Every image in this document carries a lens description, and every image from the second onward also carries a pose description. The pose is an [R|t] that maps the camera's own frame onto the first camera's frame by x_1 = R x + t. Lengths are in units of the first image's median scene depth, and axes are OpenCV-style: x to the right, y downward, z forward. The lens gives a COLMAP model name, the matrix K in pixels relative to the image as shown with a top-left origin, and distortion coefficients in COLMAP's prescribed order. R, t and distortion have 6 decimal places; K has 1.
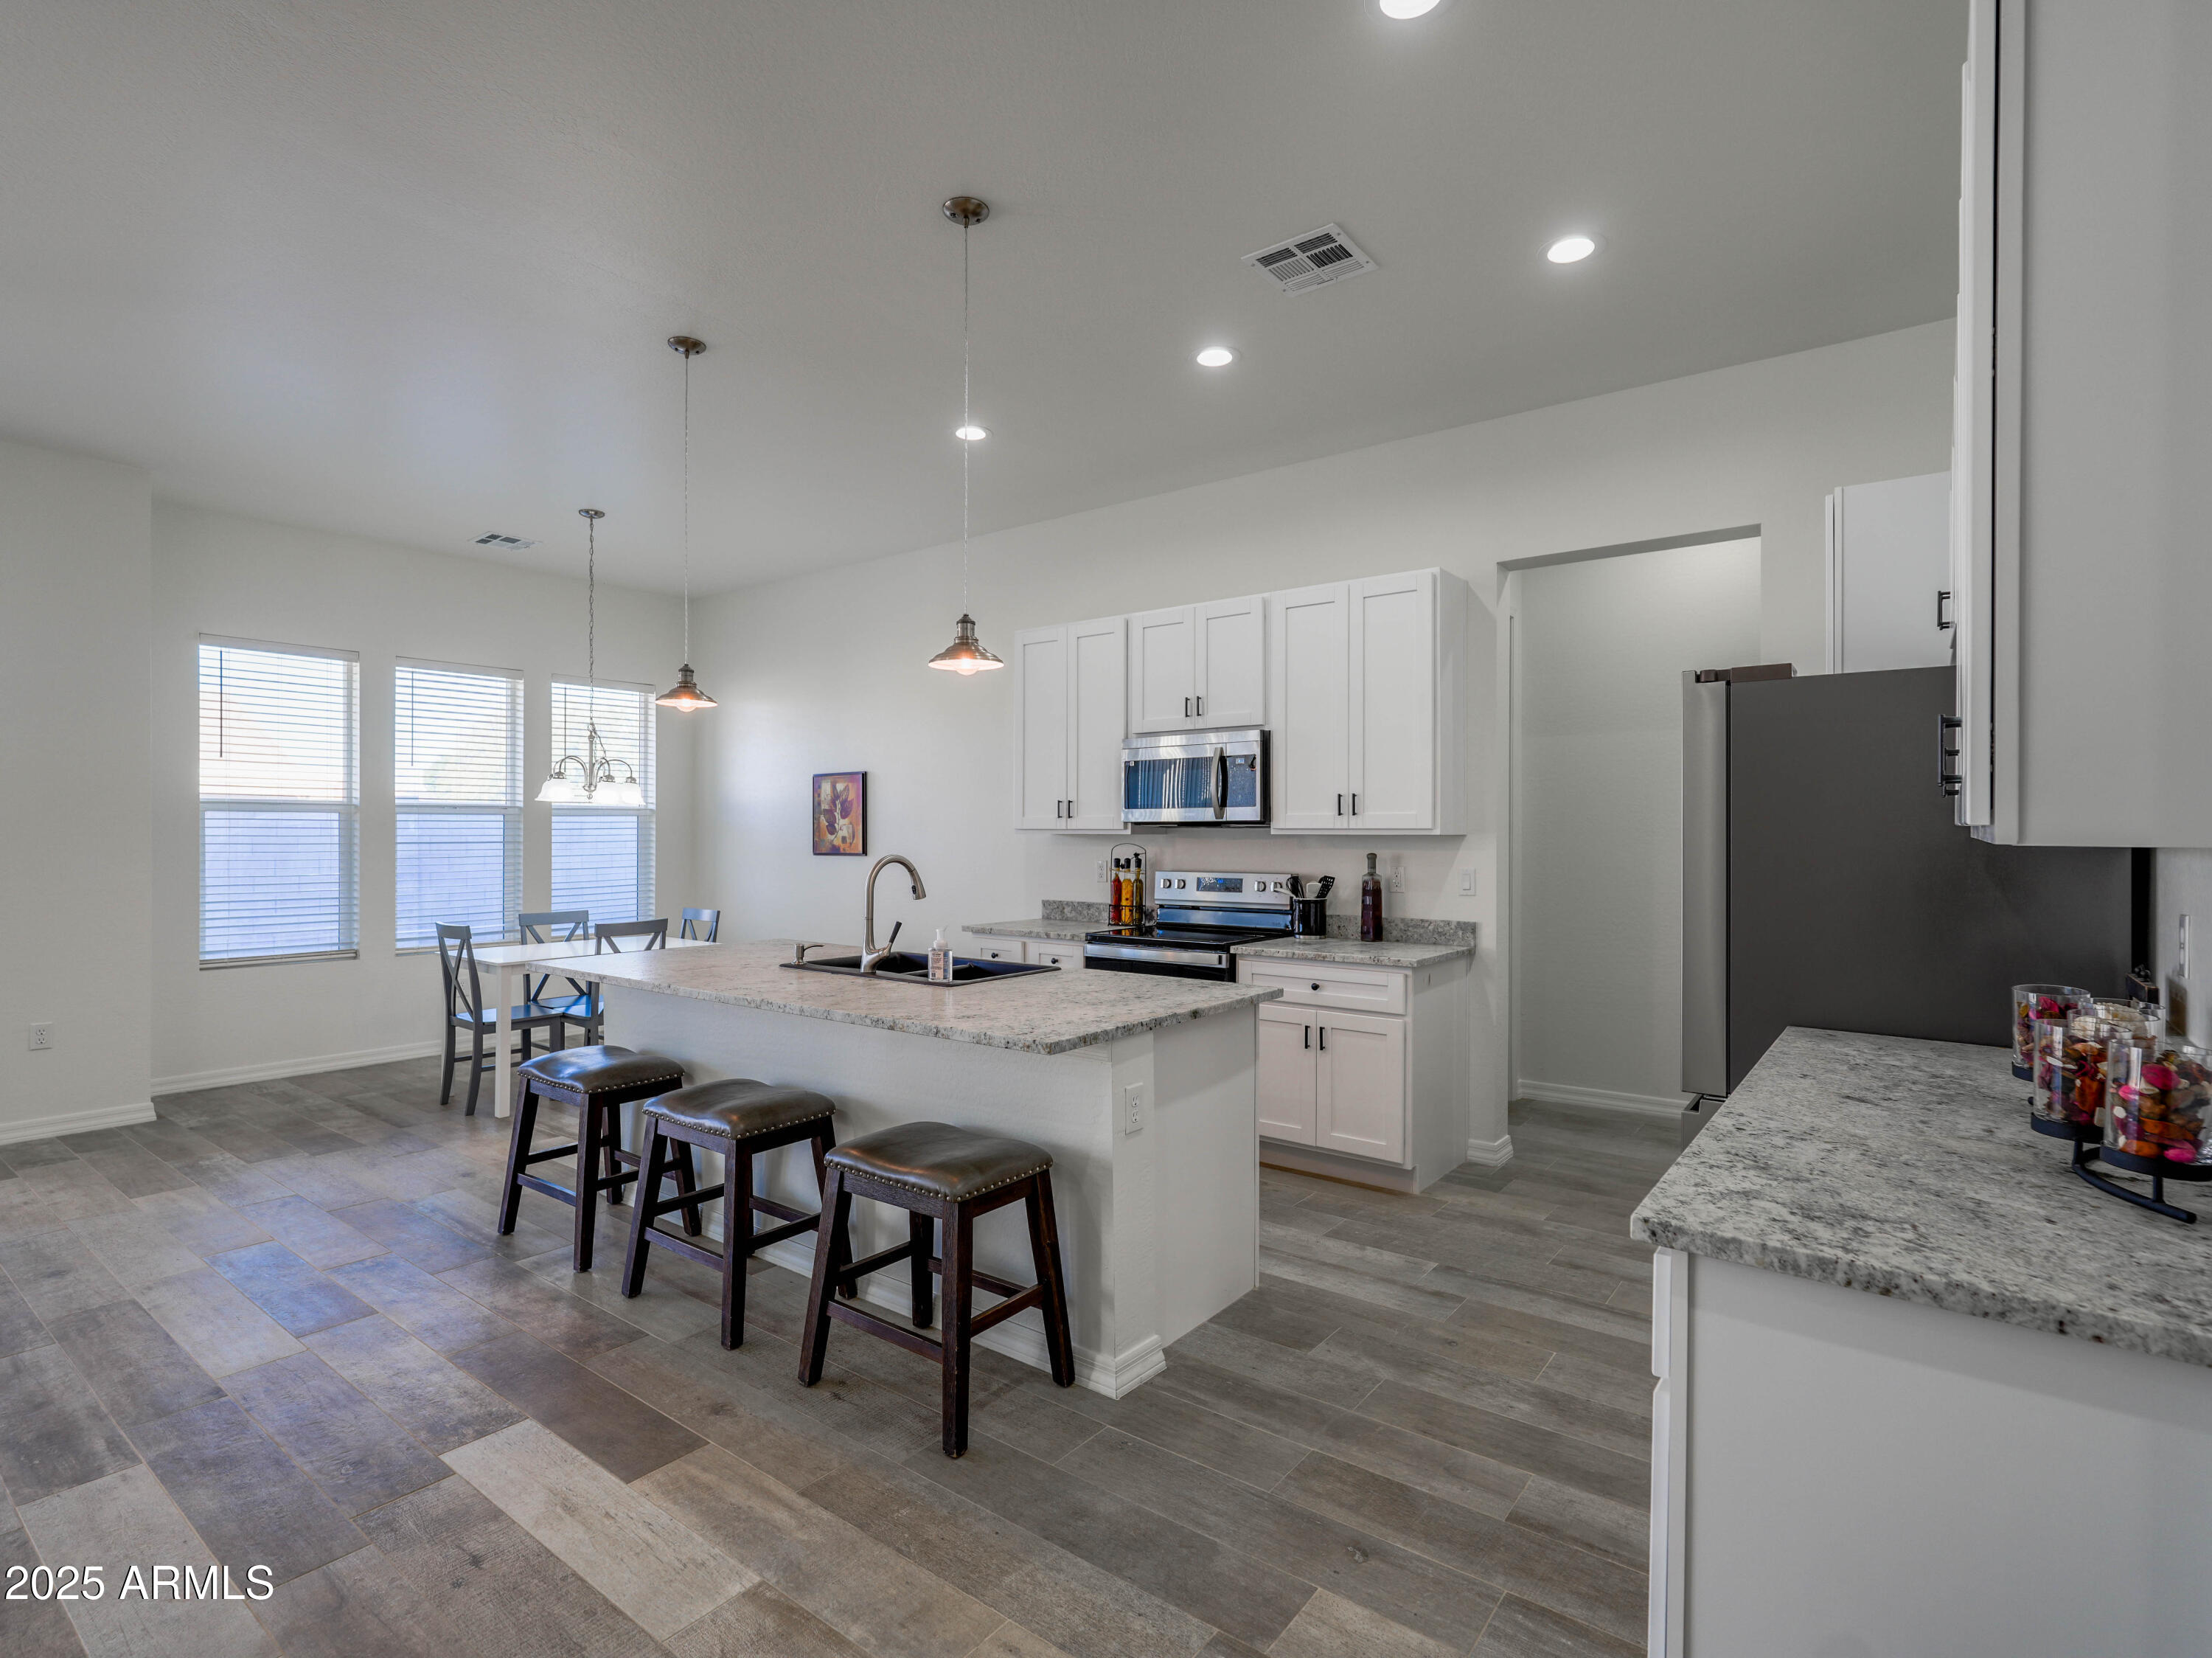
lens RADIAL K [[1093.0, 0, 1109.6], [0, 1093.0, 826.2], [0, 0, 1]] dist [-0.000407, 0.000518]
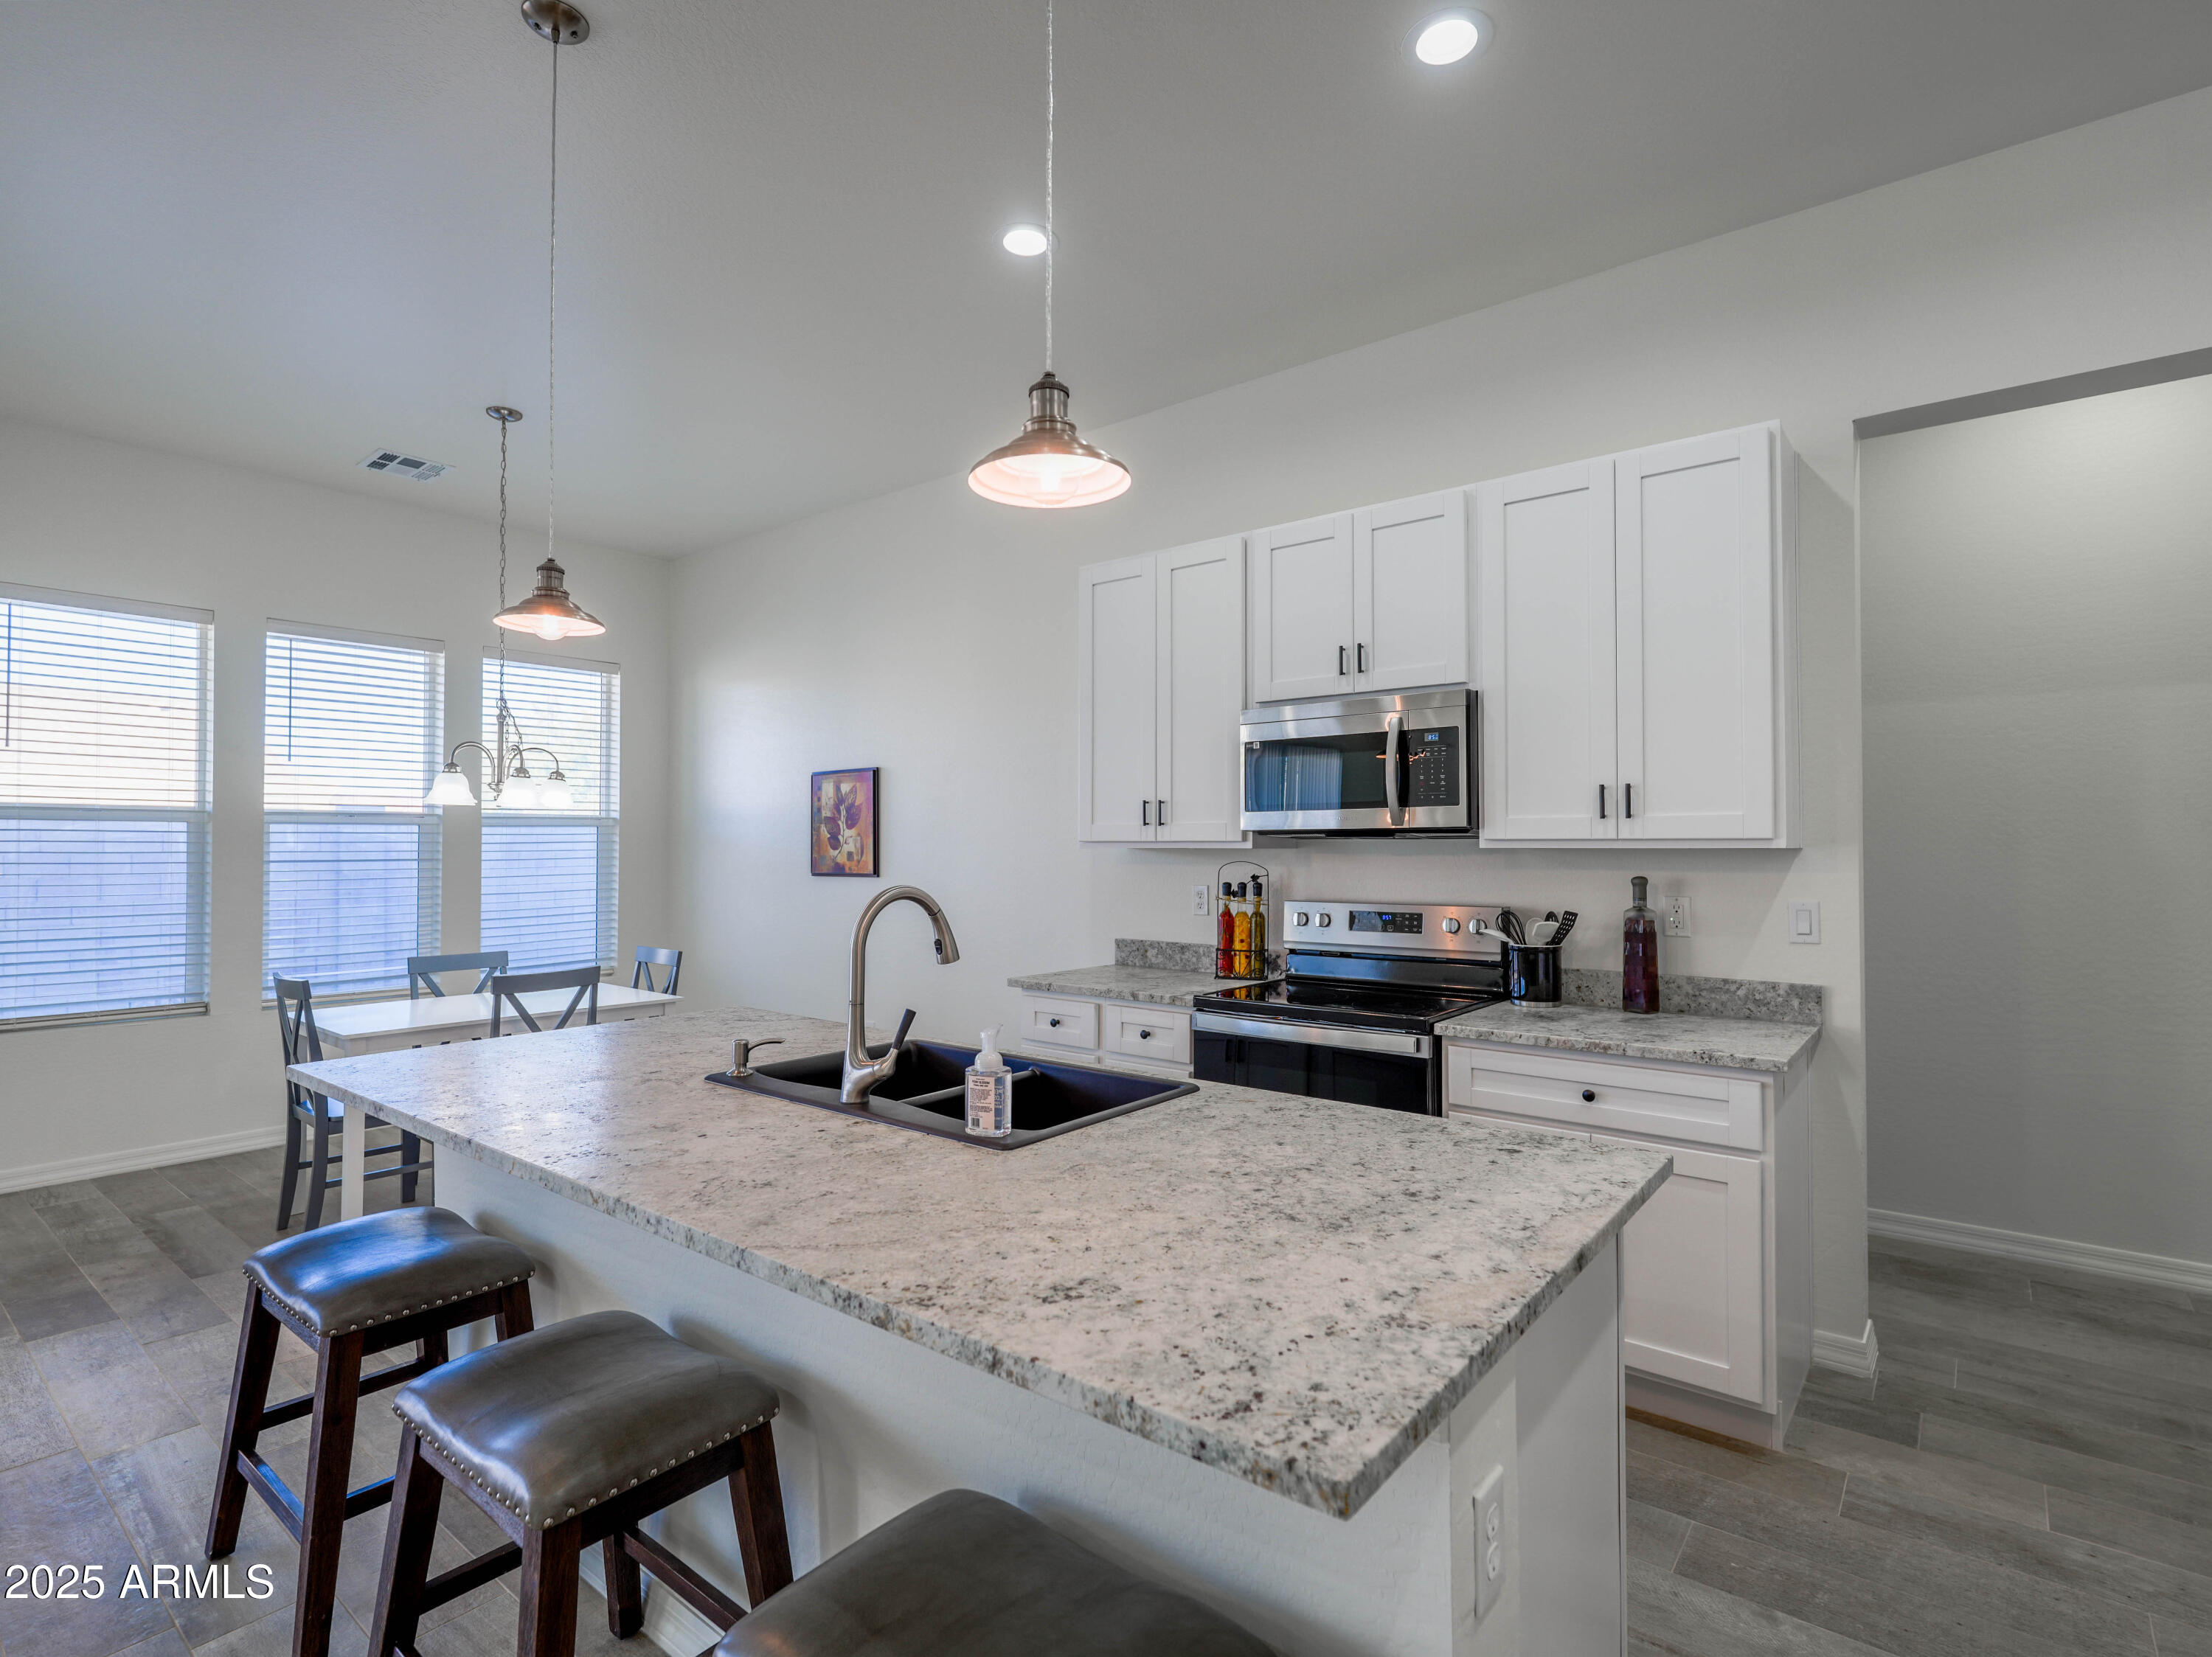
lens RADIAL K [[1092.7, 0, 1116.4], [0, 1092.7, 824.0], [0, 0, 1]] dist [-0.000407, 0.000518]
pose [[0.999828, -0.002027, -0.018434, -0.054160], [0.001743, 0.999880, -0.015416, 0.002489], [0.018463, 0.015381, 0.999711, 0.308768]]
